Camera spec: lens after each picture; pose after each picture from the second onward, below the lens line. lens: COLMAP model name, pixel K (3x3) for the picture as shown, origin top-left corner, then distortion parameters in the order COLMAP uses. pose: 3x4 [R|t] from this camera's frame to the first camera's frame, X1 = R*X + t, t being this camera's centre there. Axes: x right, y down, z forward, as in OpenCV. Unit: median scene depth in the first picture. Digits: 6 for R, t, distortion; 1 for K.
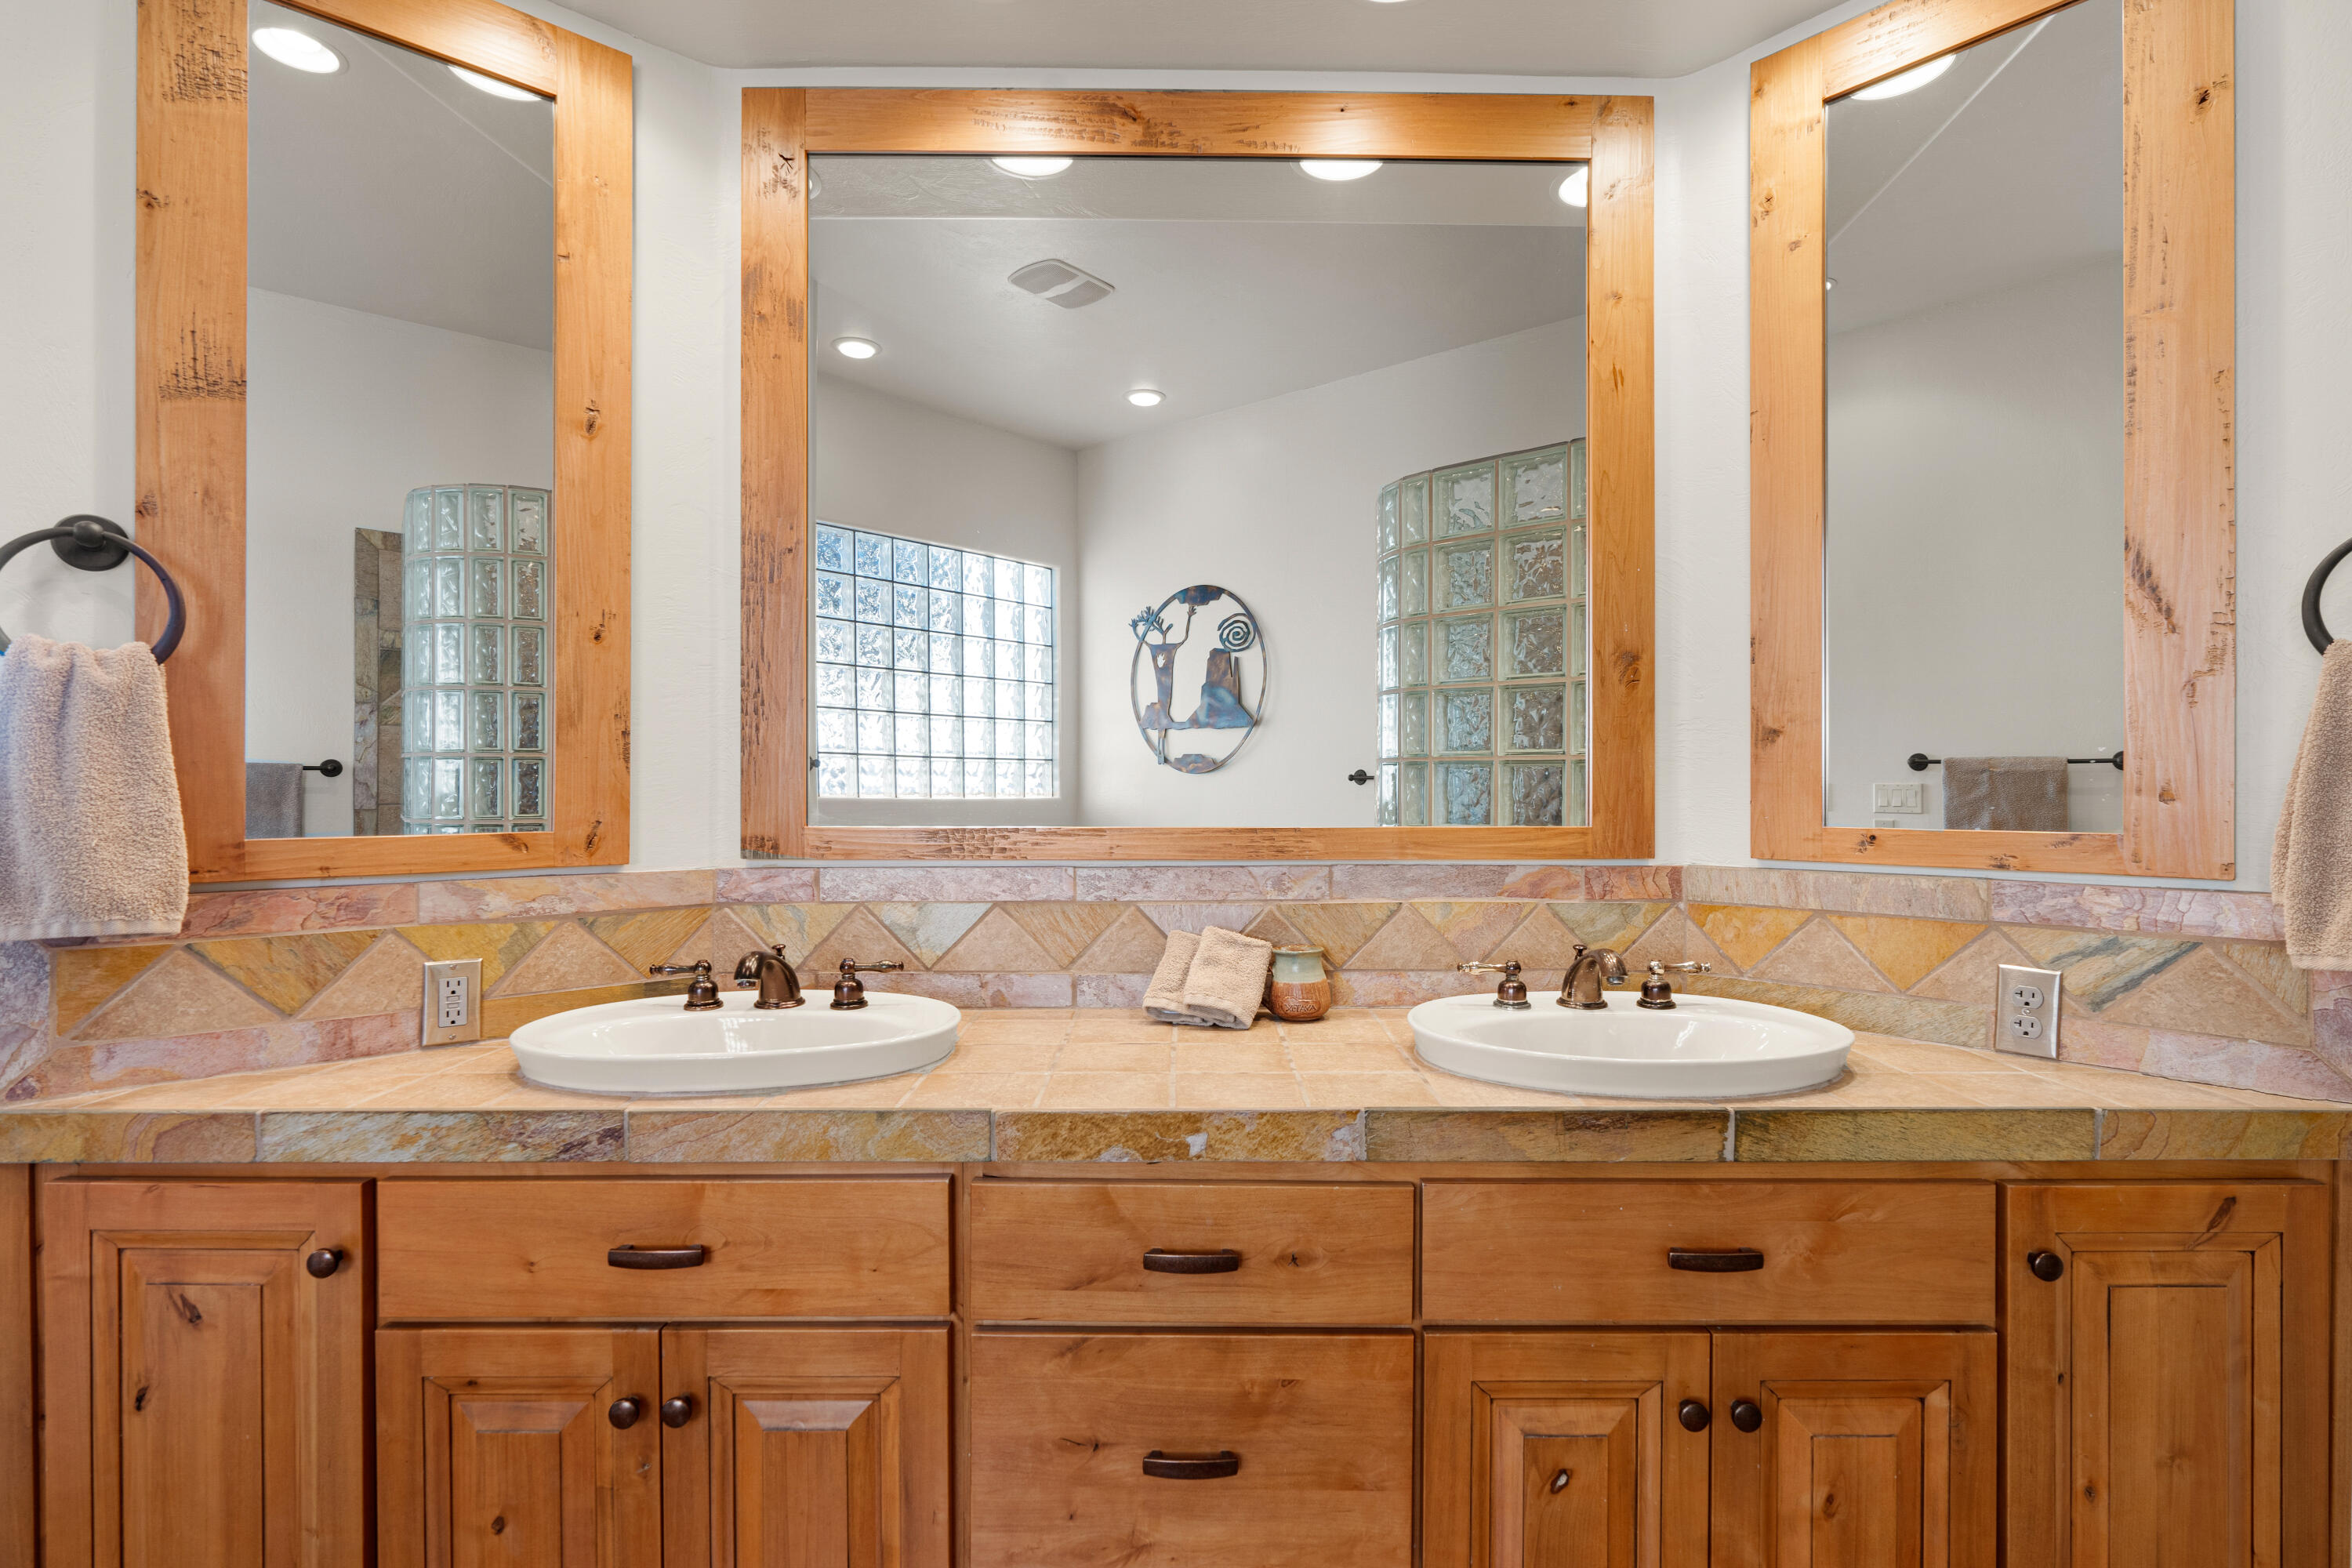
lens RADIAL K [[1151.7, 0, 1204.0], [0, 1151.7, 781.9], [0, 0, 1]] dist [-0.000155, 0.000560]
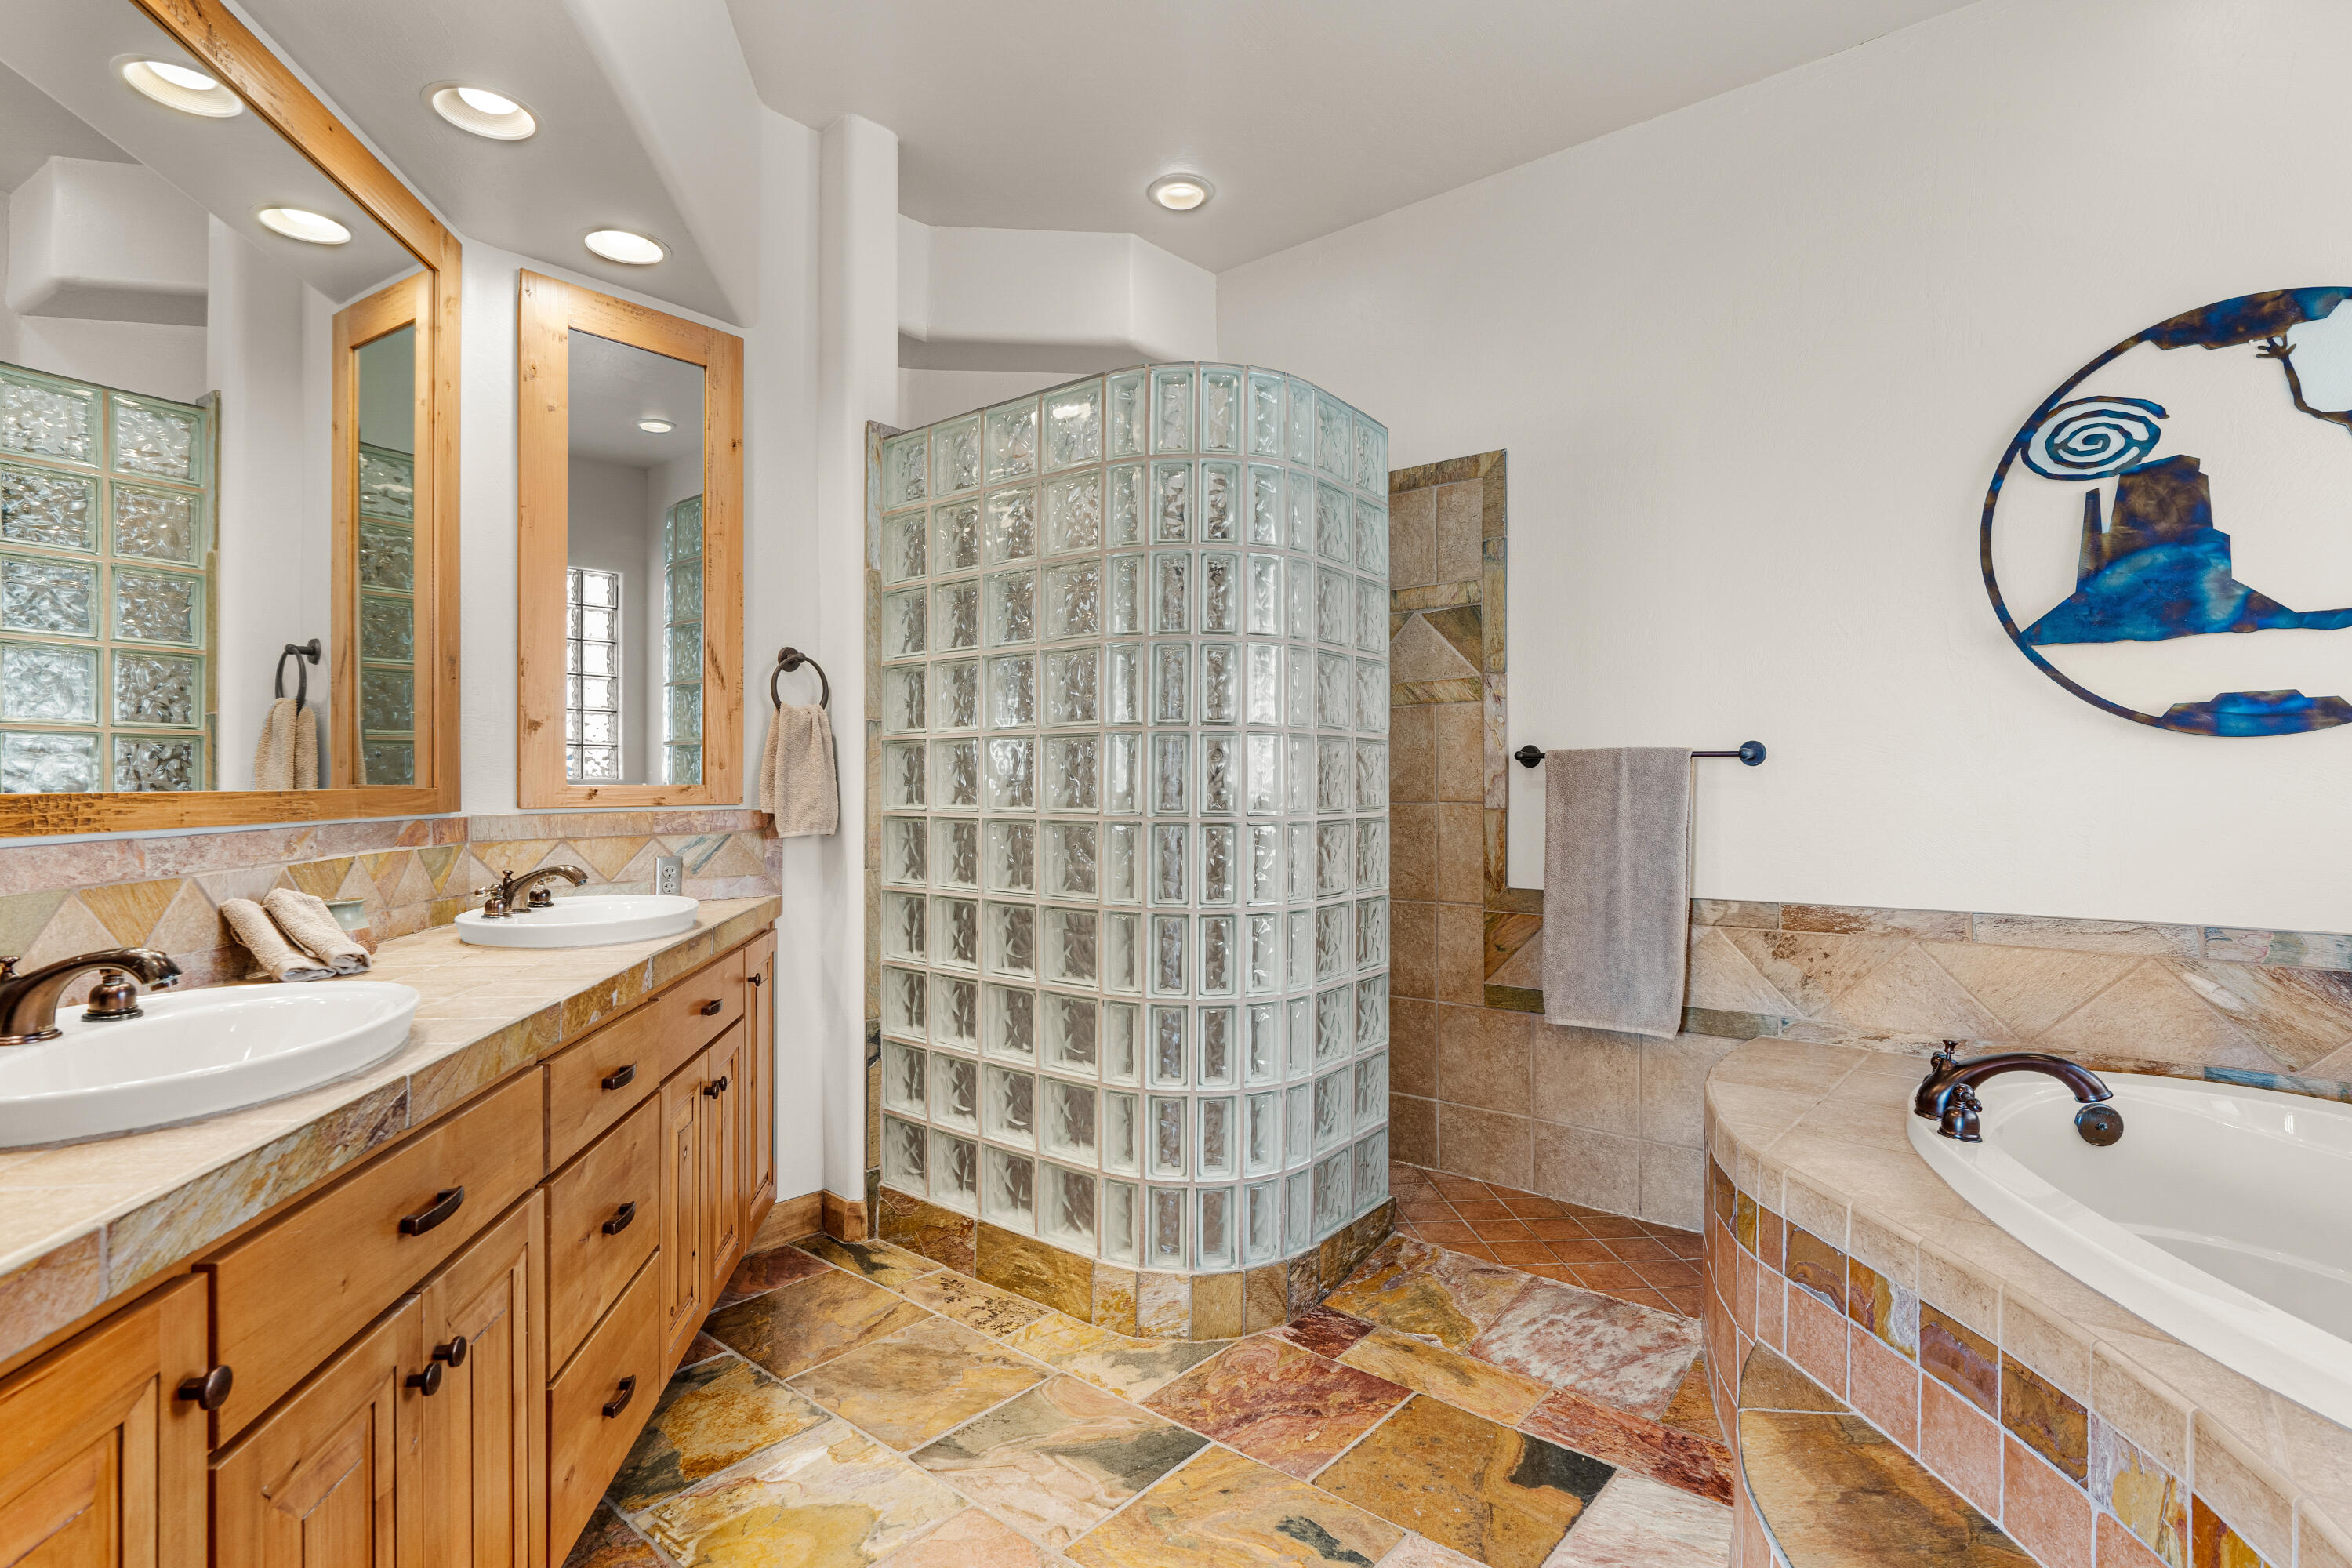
lens RADIAL K [[1151.7, 0, 1204.0], [0, 1151.7, 781.9], [0, 0, 1]] dist [-0.000155, 0.000560]
pose [[-0.156091, -0.000329, 0.987743, -1.240085], [0.000475, 1.000000, 0.000408, 0.036369], [-0.987743, 0.000533, -0.156090, 0.406597]]
